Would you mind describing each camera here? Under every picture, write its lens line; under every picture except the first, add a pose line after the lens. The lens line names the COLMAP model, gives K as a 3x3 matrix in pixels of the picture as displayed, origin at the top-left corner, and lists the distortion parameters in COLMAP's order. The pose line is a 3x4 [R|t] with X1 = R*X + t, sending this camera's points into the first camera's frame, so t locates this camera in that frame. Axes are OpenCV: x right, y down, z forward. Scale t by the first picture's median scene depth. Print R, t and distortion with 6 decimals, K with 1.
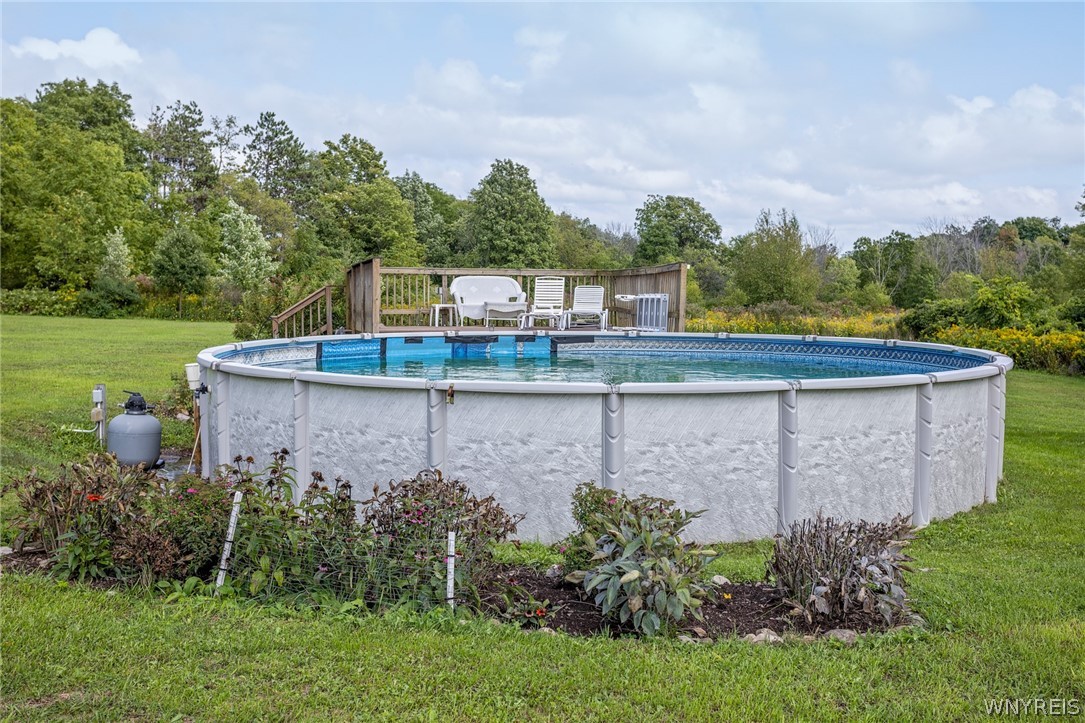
lens RADIAL K [[1085.1, 0, 552.2], [0, 1085.1, 358.4], [0, 0, 1]] dist [-0.025348, 0.000000]
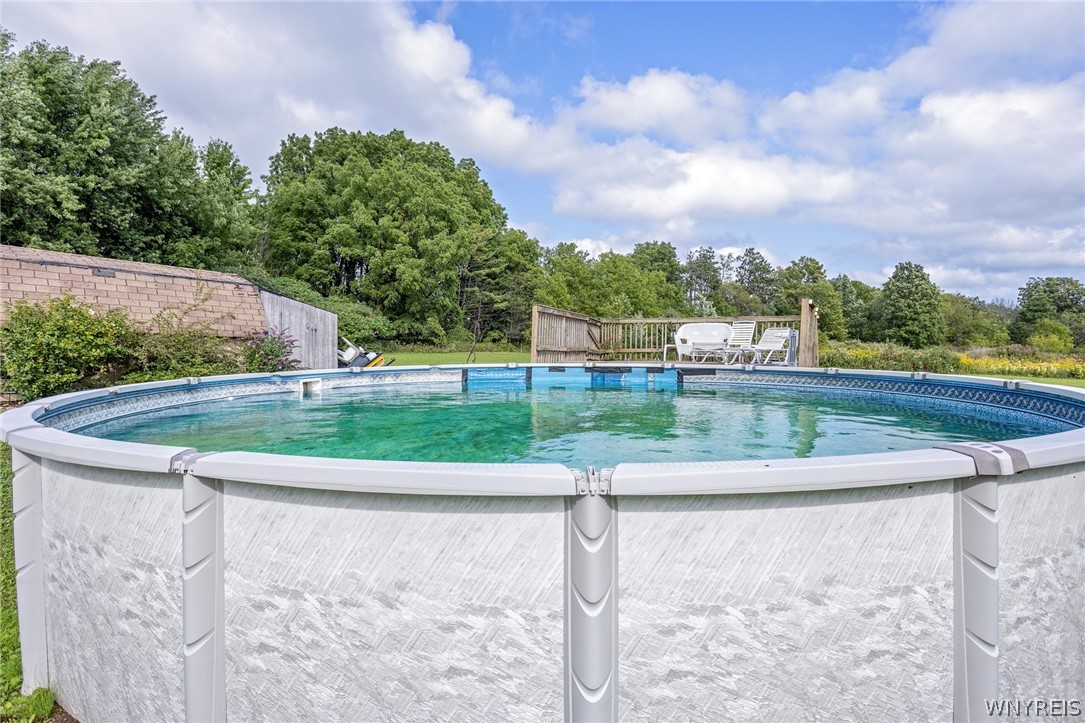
lens RADIAL K [[551.5, 0, 543.7], [0, 551.5, 360.6], [0, 0, 1]] dist [-0.017482, 0.001941]
pose [[0.793091, 0.009514, -0.609029, 0.052785], [-0.032438, 0.999119, -0.026634, -0.002134], [0.608239, 0.040878, 0.792701, 0.110921]]
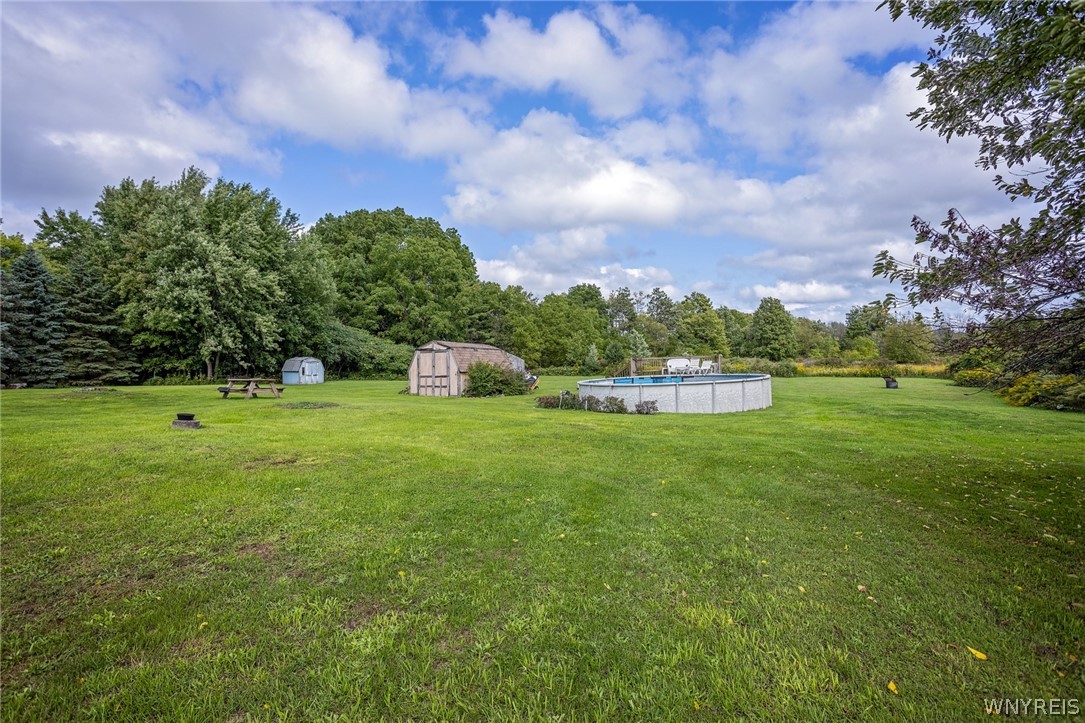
lens RADIAL K [[502.9, 0, 548.2], [0, 502.9, 356.3], [0, 0, 1]] dist [-0.001402, -0.000603]
pose [[0.877914, -0.048403, -0.476366, 0.091335], [0.013598, 0.996996, -0.076245, 0.007774], [0.478626, 0.060459, 0.875935, -0.144714]]
